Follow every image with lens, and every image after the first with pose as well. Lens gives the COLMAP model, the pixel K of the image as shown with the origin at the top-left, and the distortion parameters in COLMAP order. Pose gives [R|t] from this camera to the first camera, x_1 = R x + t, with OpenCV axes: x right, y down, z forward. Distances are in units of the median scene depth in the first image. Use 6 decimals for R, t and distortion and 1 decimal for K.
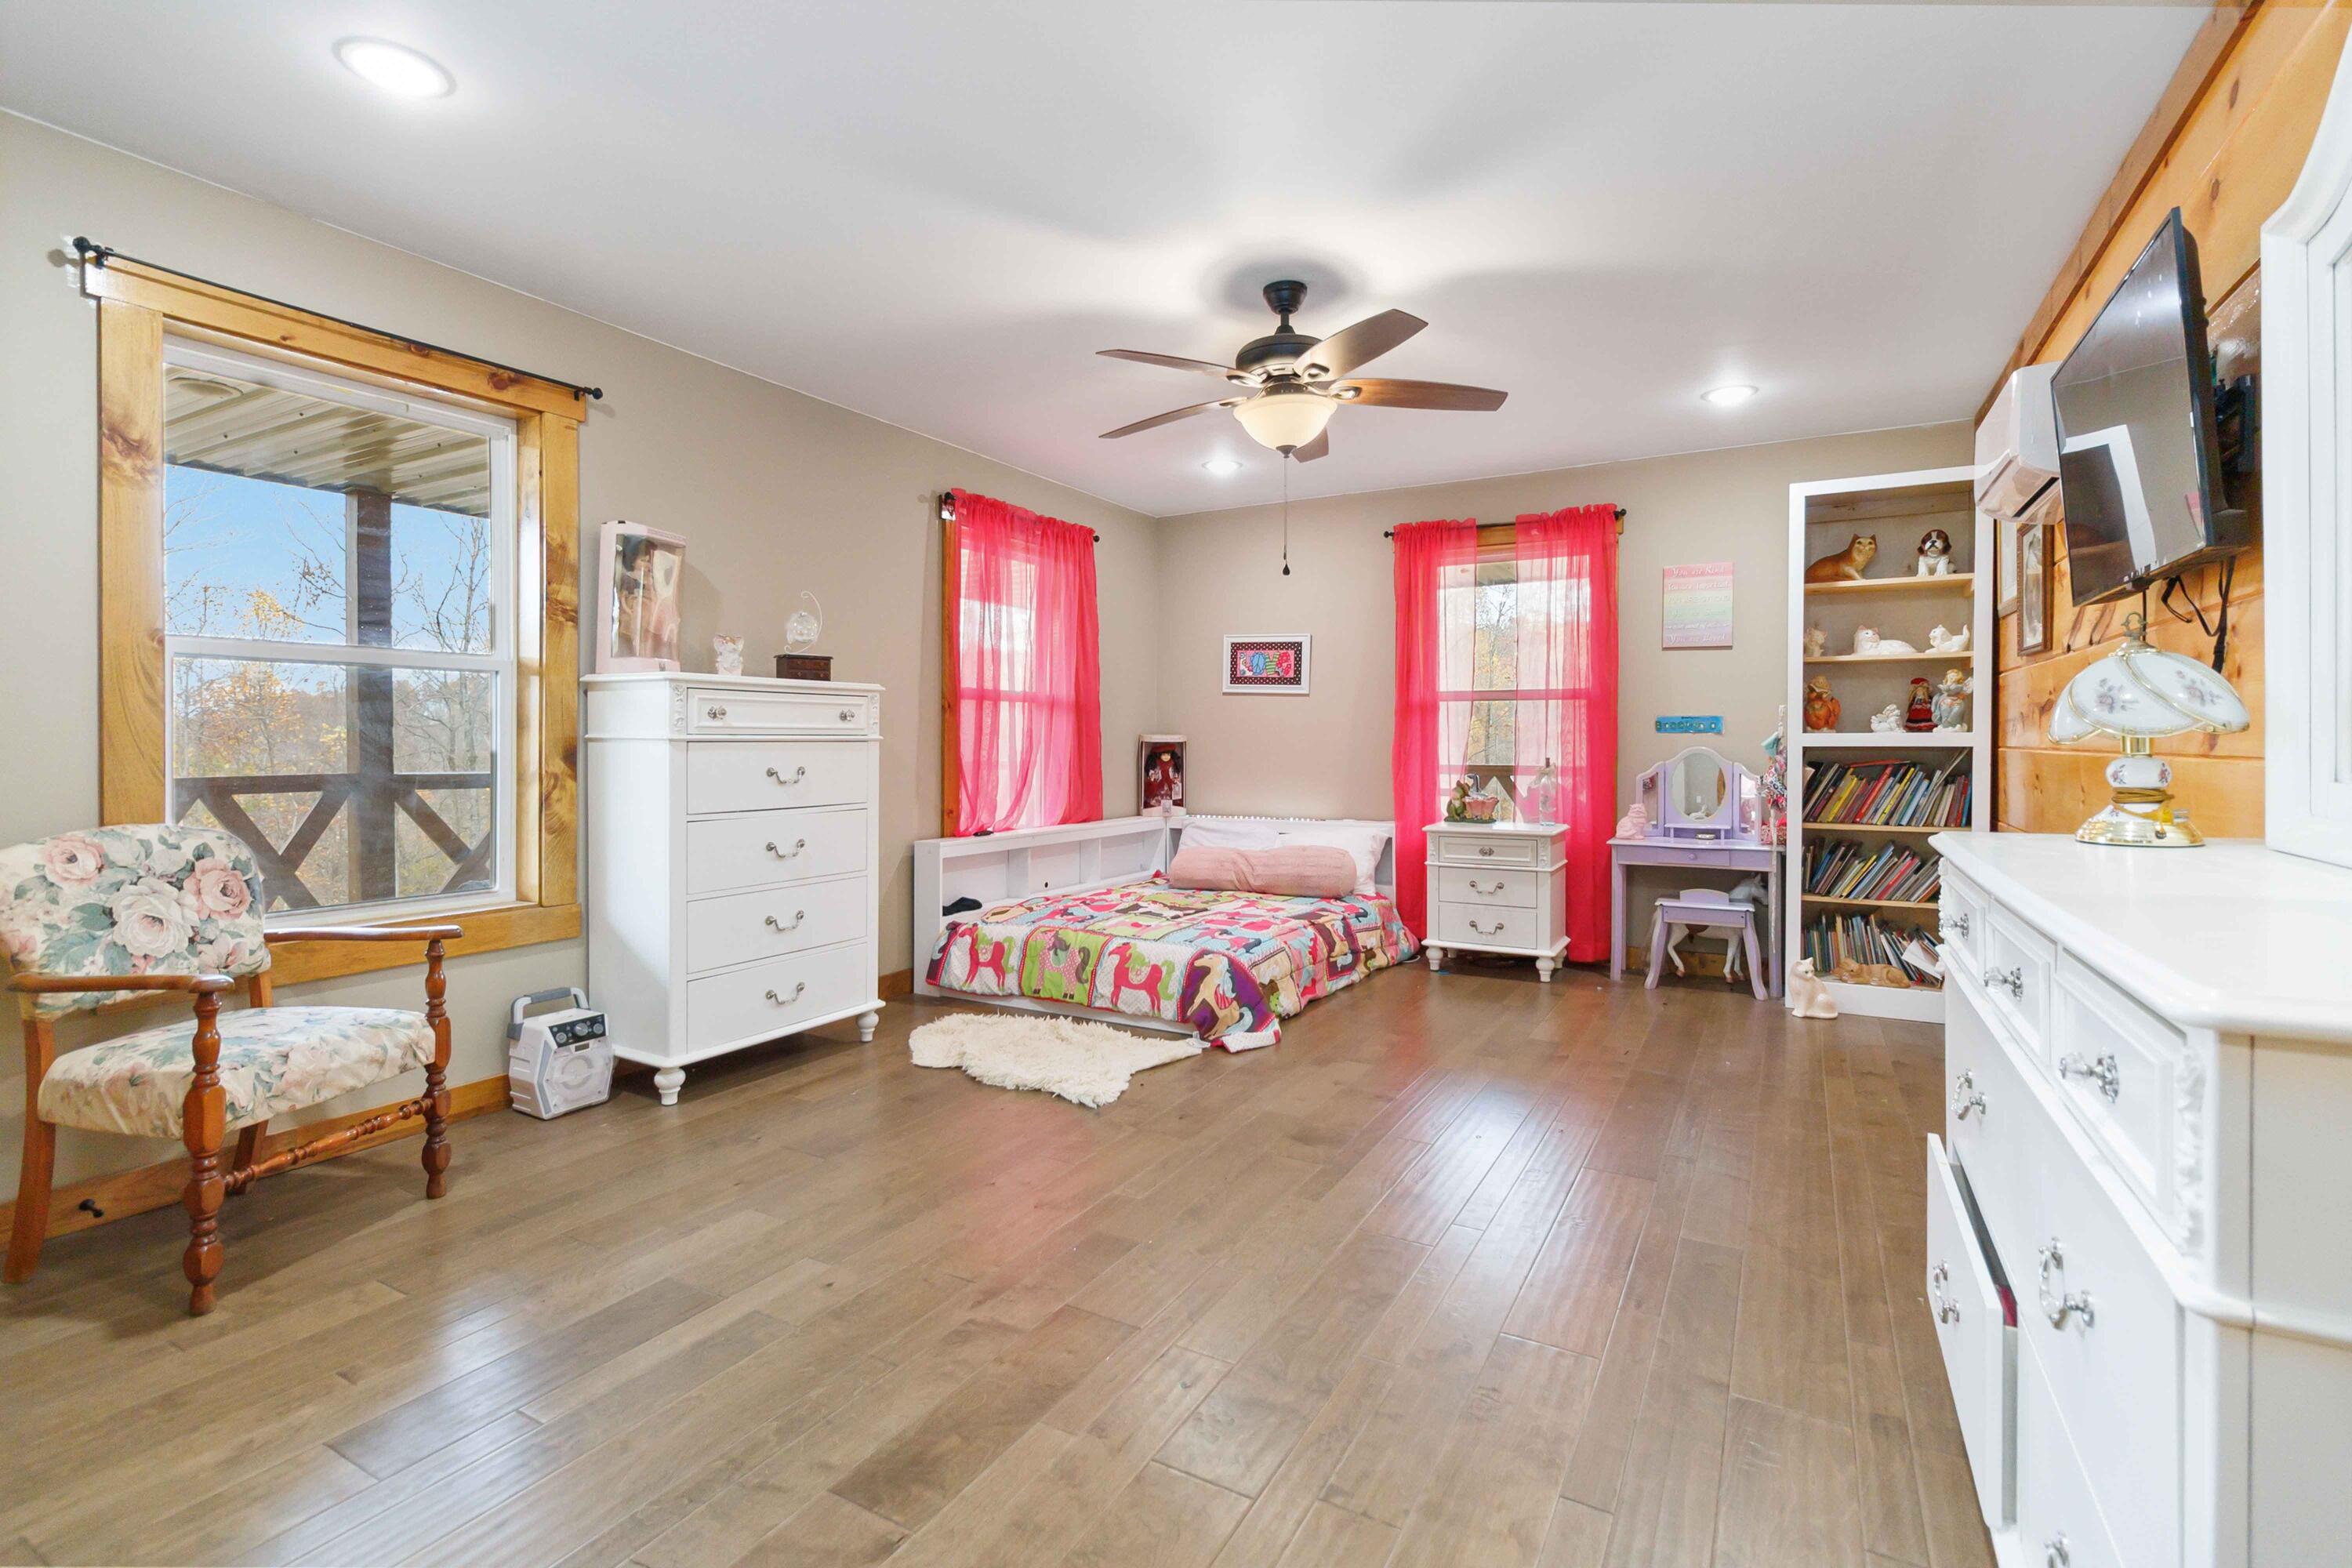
lens RADIAL K [[1101.2, 0, 1178.2], [0, 1101.2, 747.9], [0, 0, 1]] dist [0.001644, 0.000864]
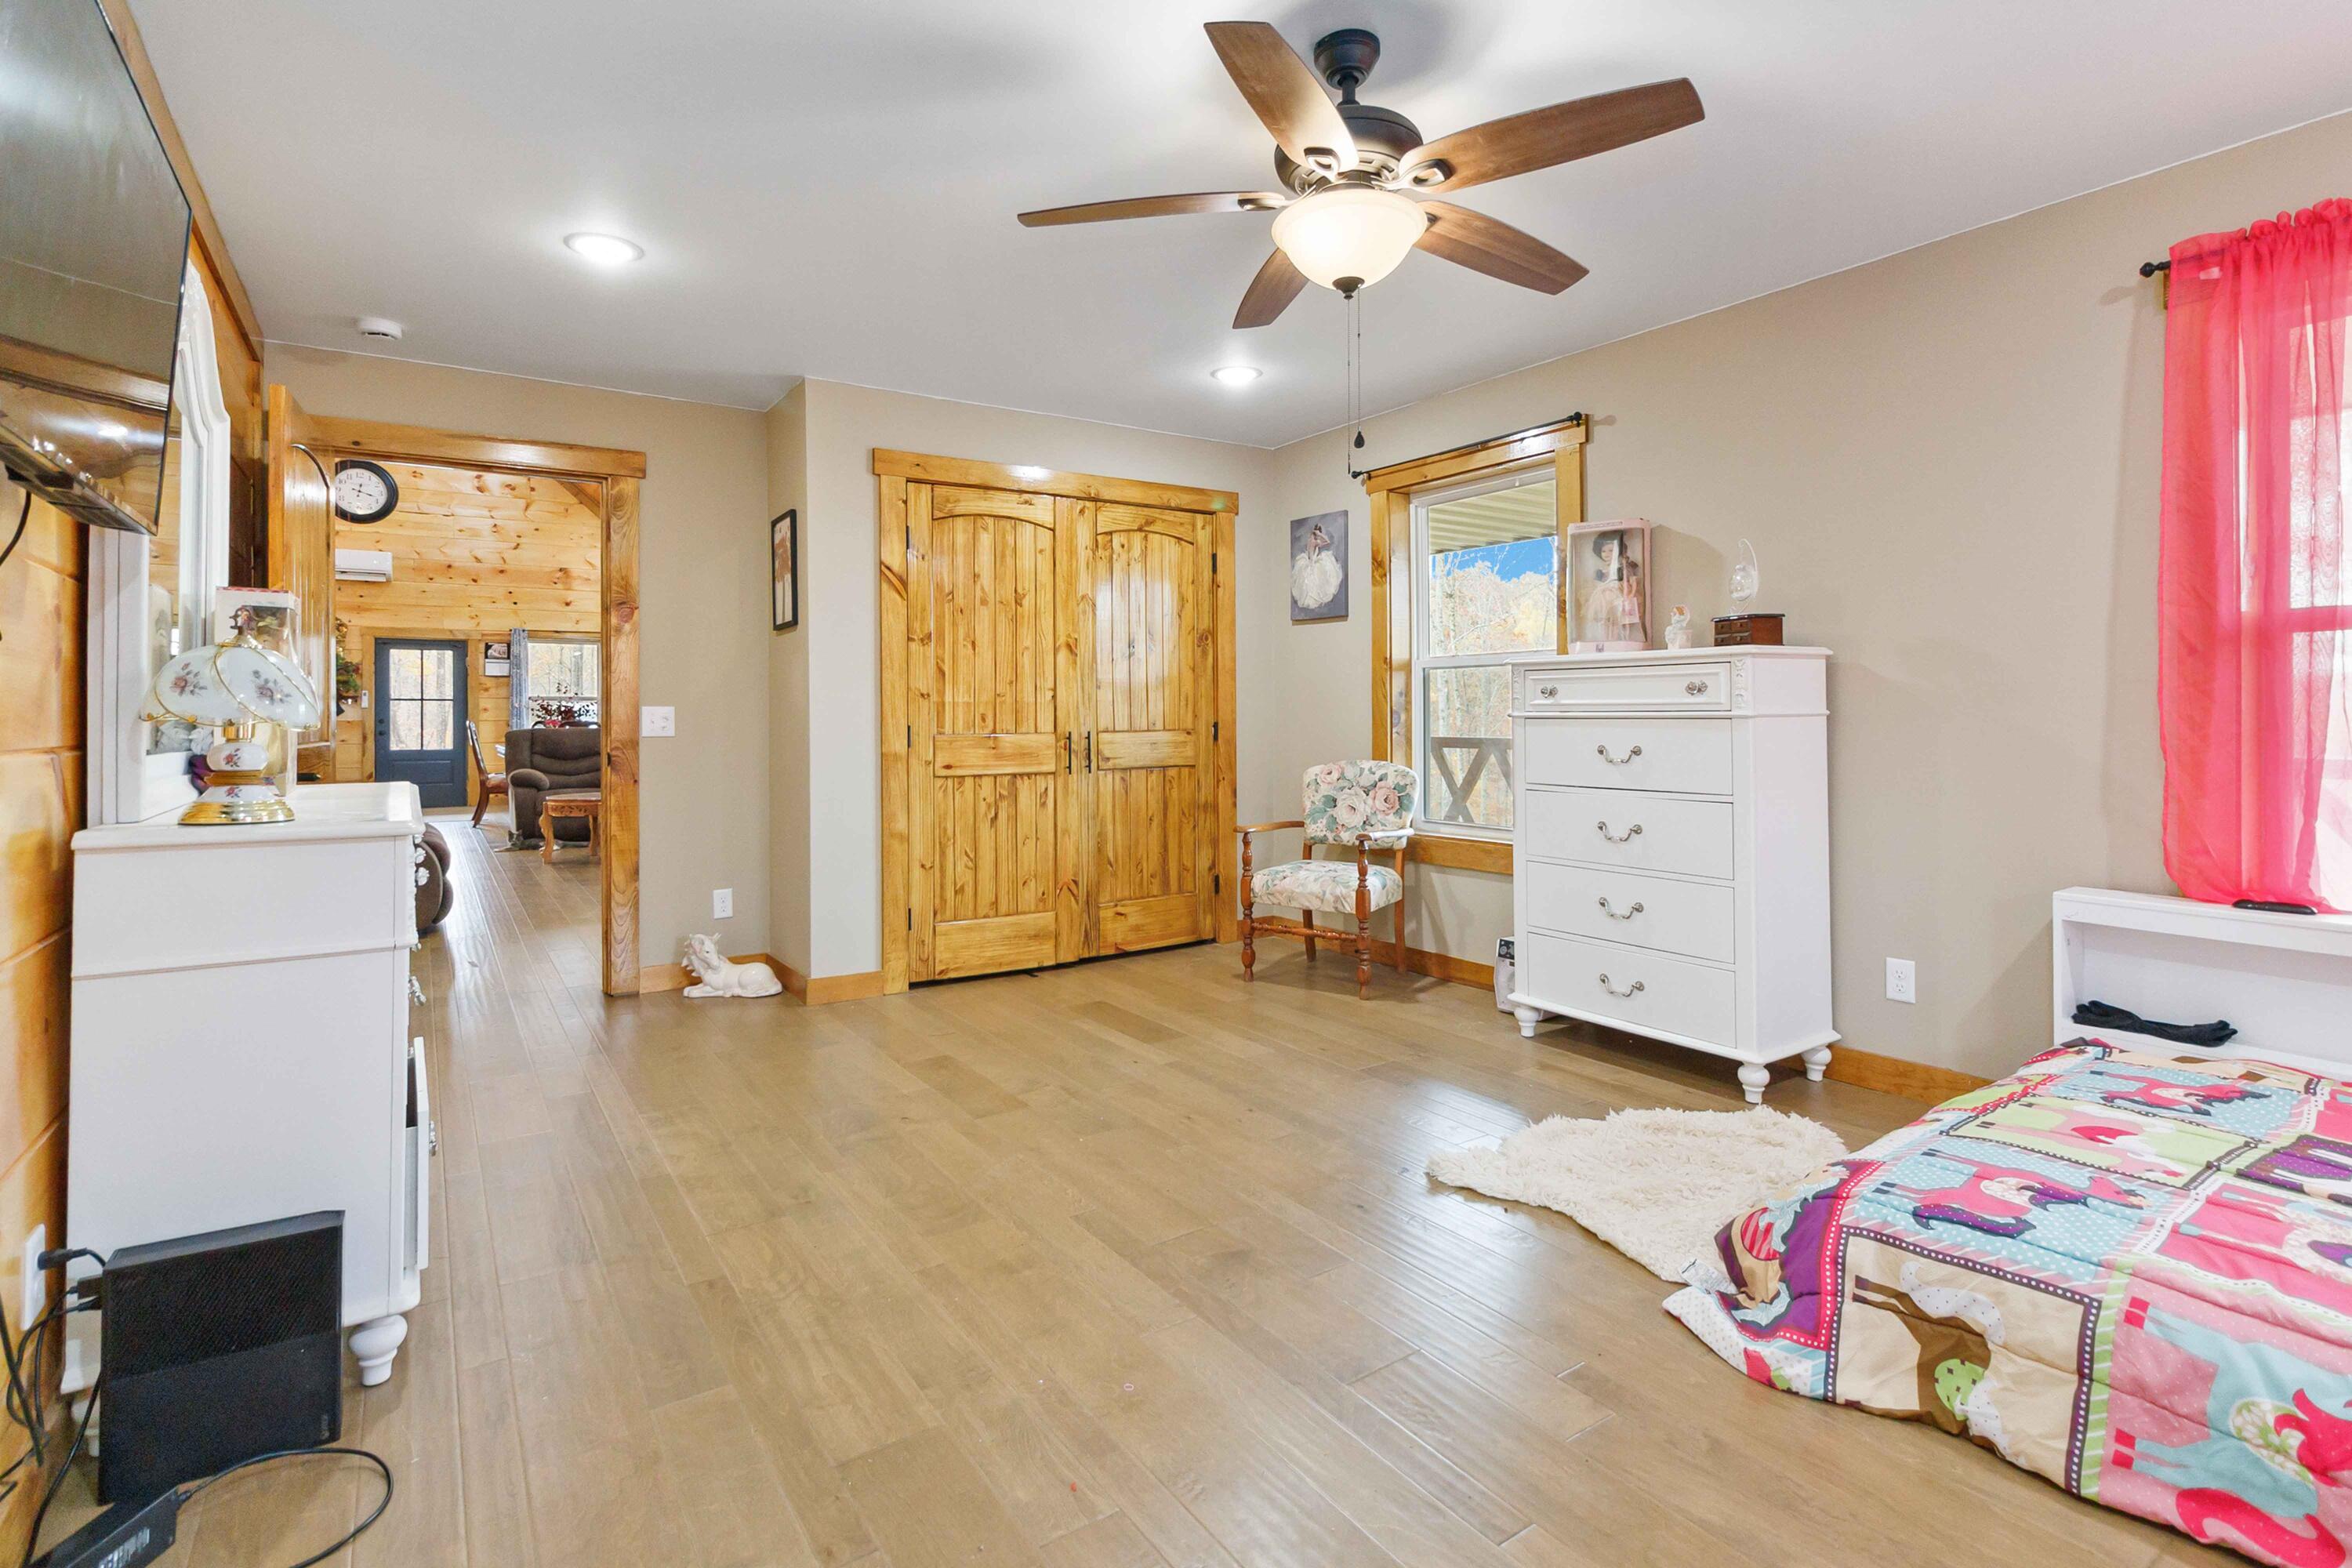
lens RADIAL K [[1141.2, 0, 1175.8], [0, 1141.2, 720.7], [0, 0, 1]] dist [0.001220, 0.000341]
pose [[-0.454469, 0.000518, -0.890762, 0.845694], [-0.009960, 0.999934, 0.005663, -0.006442], [0.890707, 0.011446, -0.454434, 1.361288]]
